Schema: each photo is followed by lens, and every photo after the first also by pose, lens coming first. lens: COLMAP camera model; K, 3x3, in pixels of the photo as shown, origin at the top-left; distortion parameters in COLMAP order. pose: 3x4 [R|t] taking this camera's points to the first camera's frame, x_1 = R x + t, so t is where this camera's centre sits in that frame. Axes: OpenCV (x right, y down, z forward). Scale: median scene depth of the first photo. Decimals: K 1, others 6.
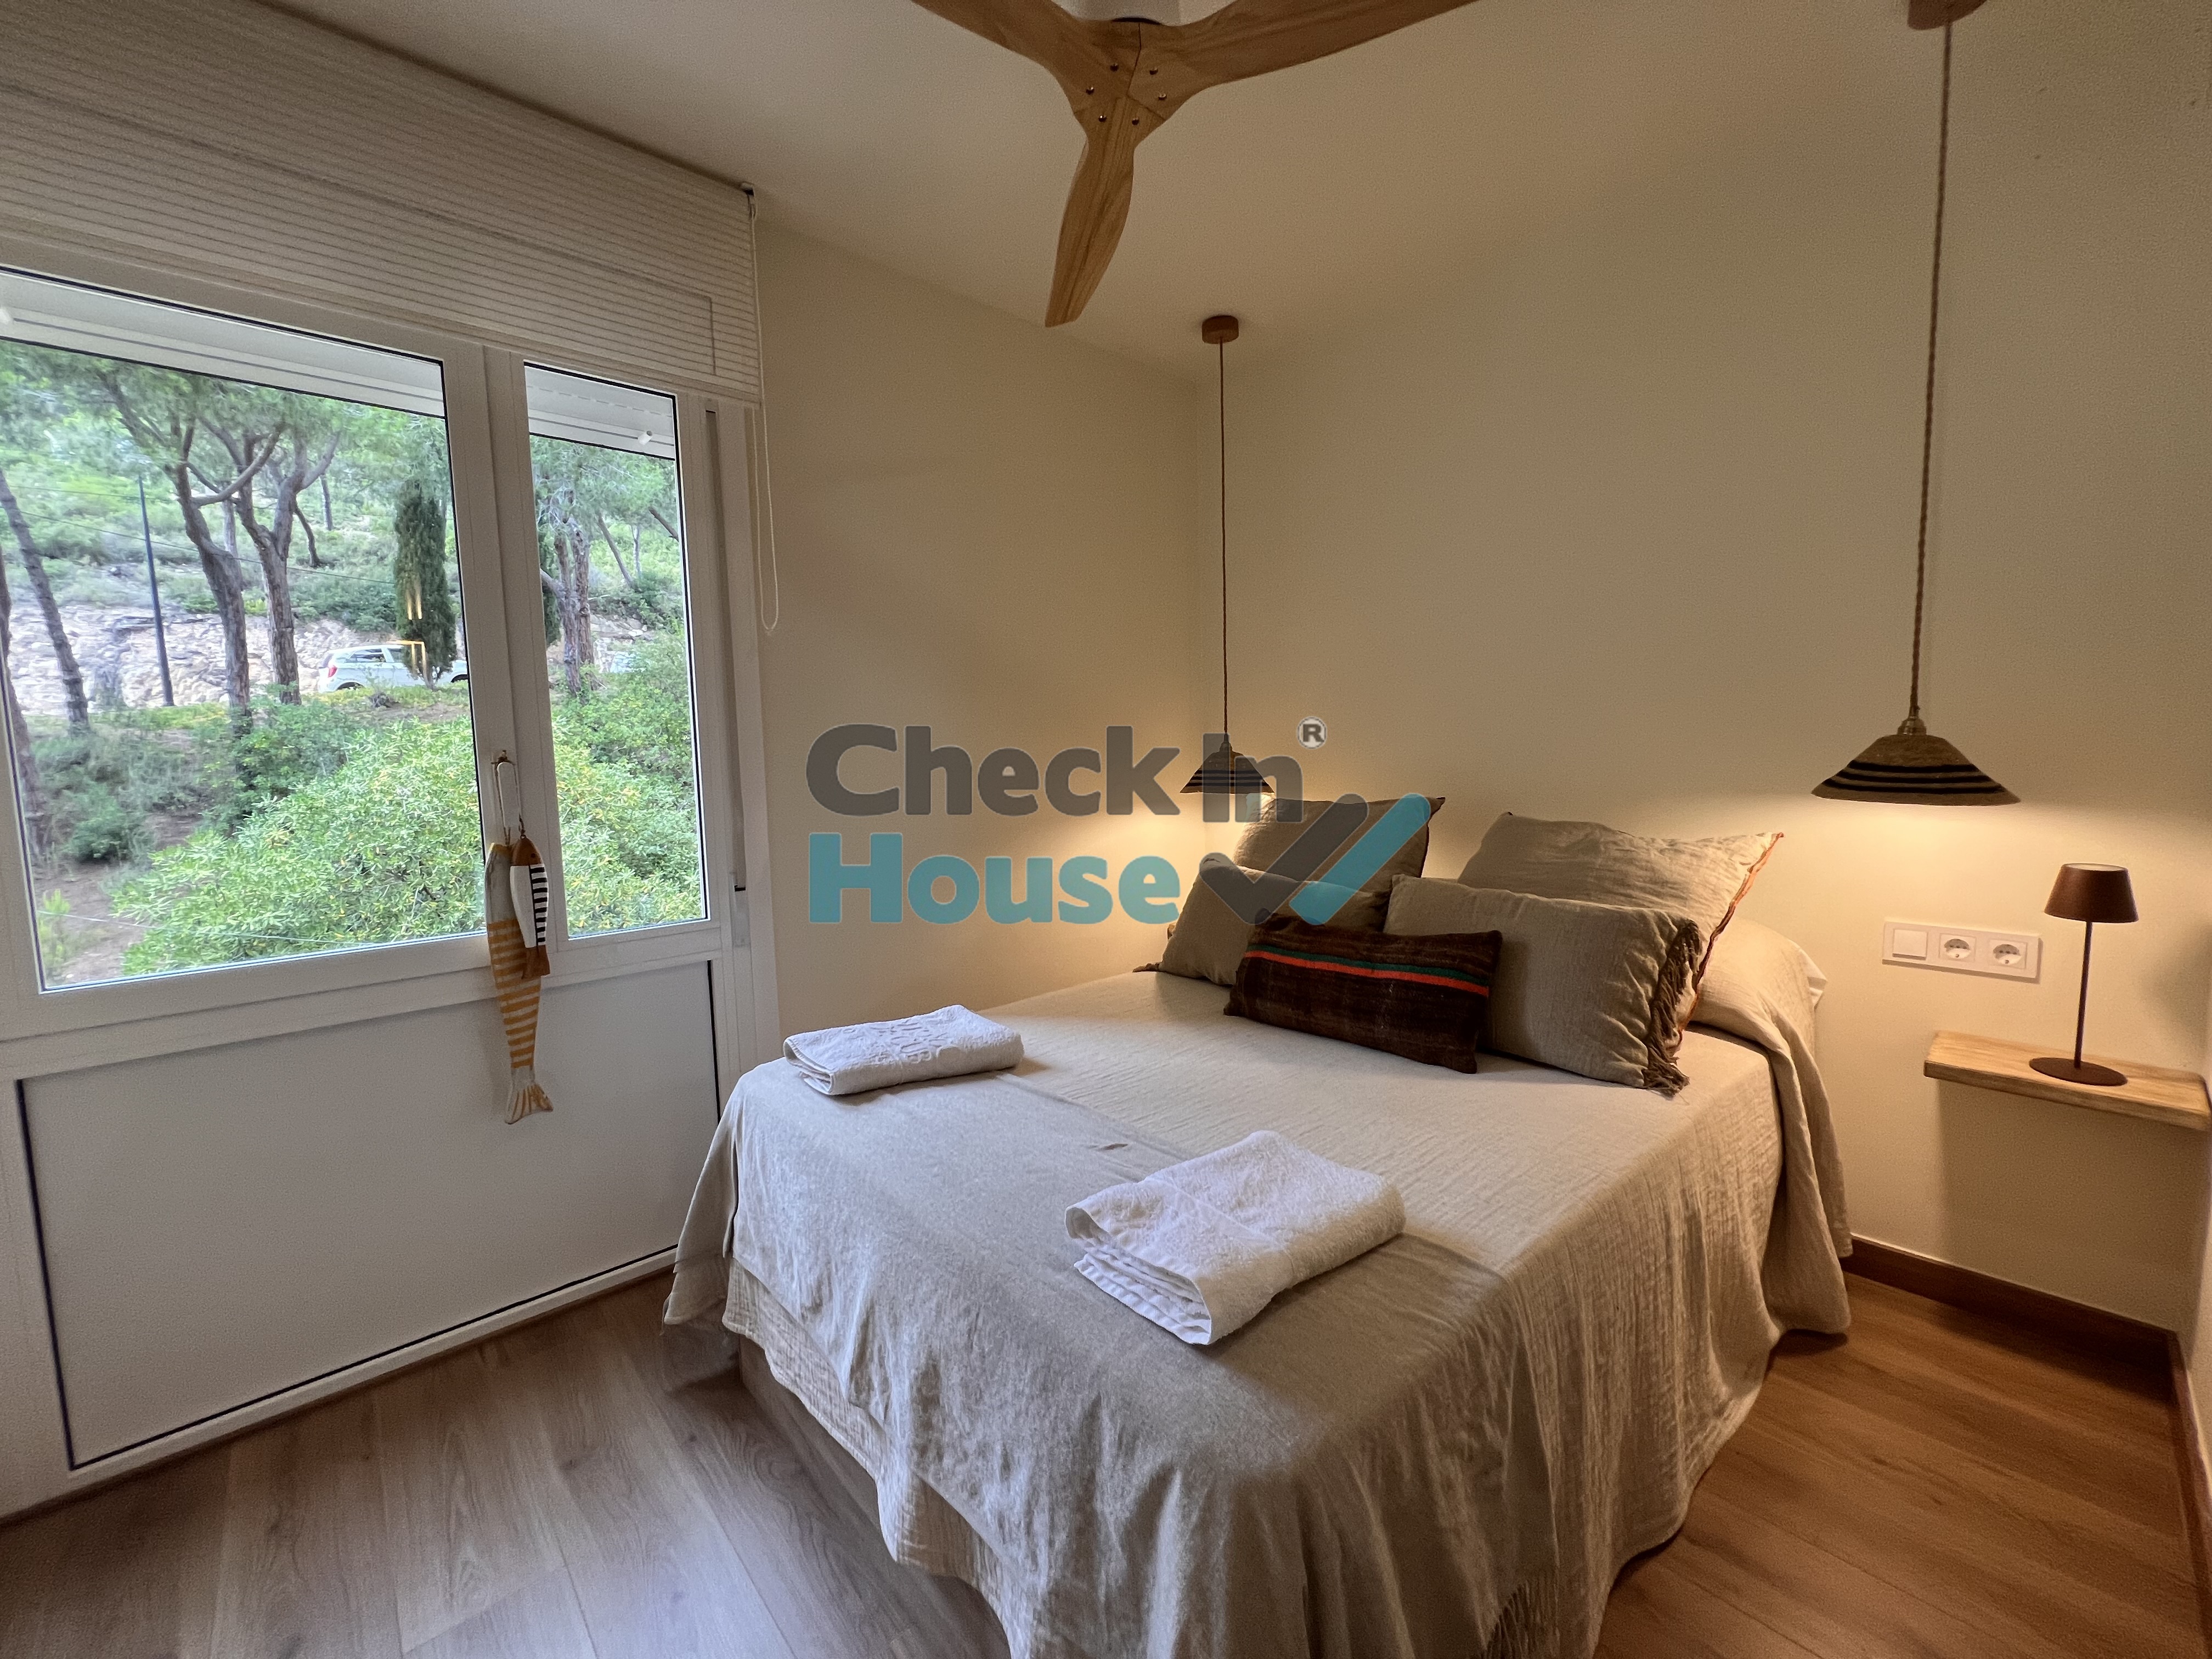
lens RADIAL K [[899.1, 0, 1096.9], [0, 899.1, 827.9], [0, 0, 1]] dist [0.002806, 0.000396]
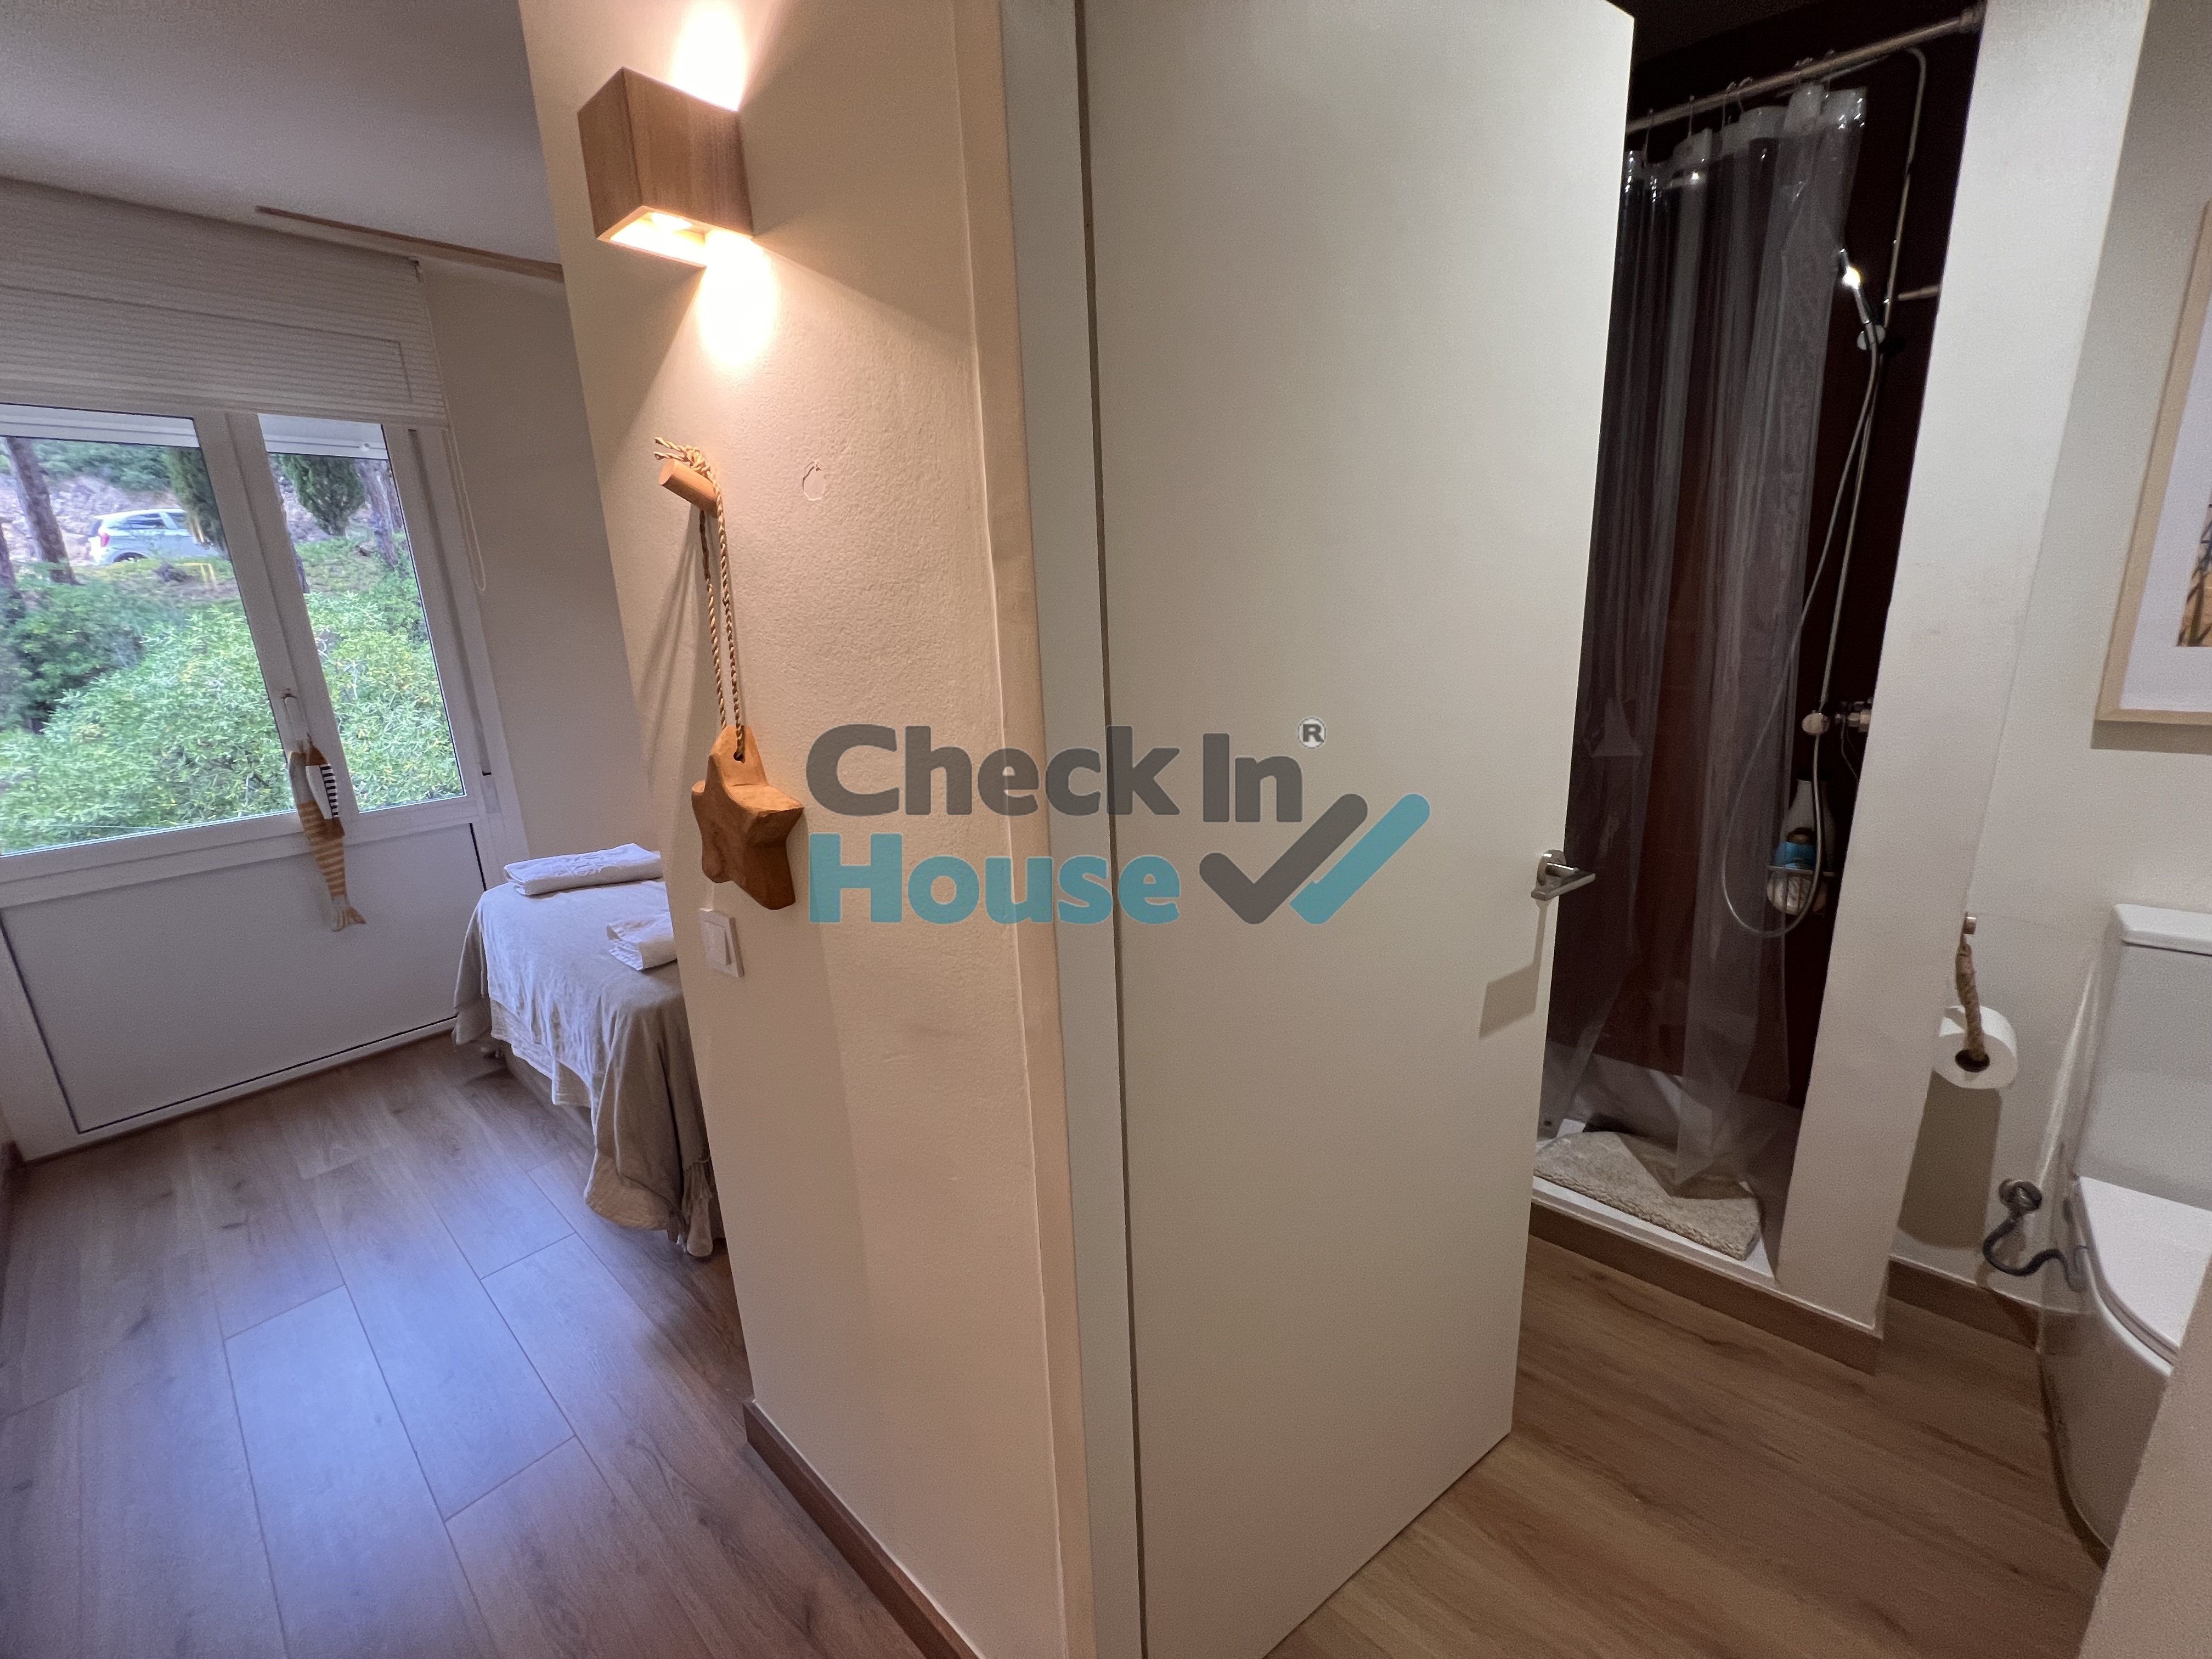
lens RADIAL K [[890.7, 0, 1106.1], [0, 890.7, 827.4], [0, 0, 1]] dist [-0.004311, 0.001126]
pose [[0.992111, -0.045400, 0.116850, 0.133140], [0.026229, 0.986662, 0.160653, -0.016112], [-0.122585, -0.156321, 0.980070, -0.169889]]
